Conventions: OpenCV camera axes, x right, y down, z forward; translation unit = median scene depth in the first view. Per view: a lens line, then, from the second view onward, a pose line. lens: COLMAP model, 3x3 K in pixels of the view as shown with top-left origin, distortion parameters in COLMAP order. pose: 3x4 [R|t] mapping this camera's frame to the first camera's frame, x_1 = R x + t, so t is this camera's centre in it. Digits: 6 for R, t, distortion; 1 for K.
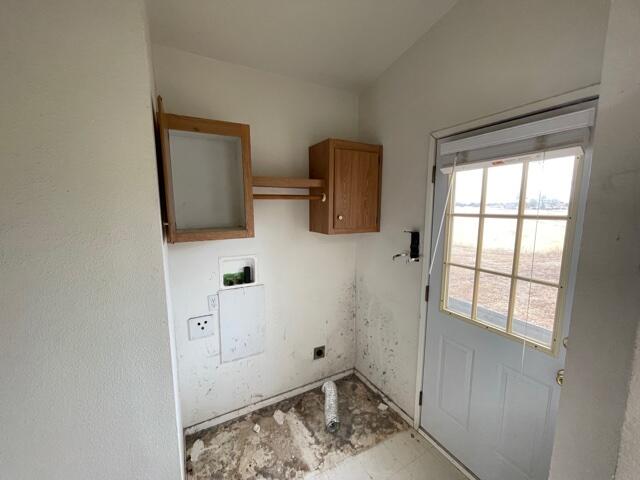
lens RADIAL K [[258.5, 0, 318.3], [0, 258.5, 239.7], [0, 0, 1]] dist [-0.000515, -0.000221]
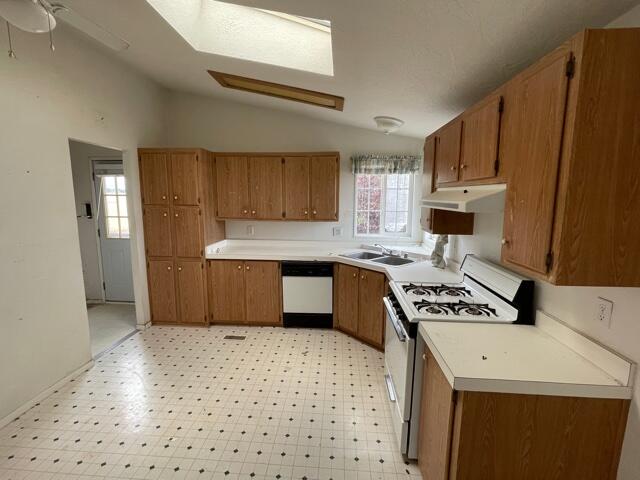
lens RADIAL K [[306.1, 0, 317.3], [0, 306.1, 240.8], [0, 0, 1]] dist [-0.005402, -0.000340]
pose [[0.543321, -0.121842, 0.830636, -0.752810], [0.100715, 0.991726, 0.079594, 0.277407], [-0.833462, 0.040413, 0.551097, -2.029102]]
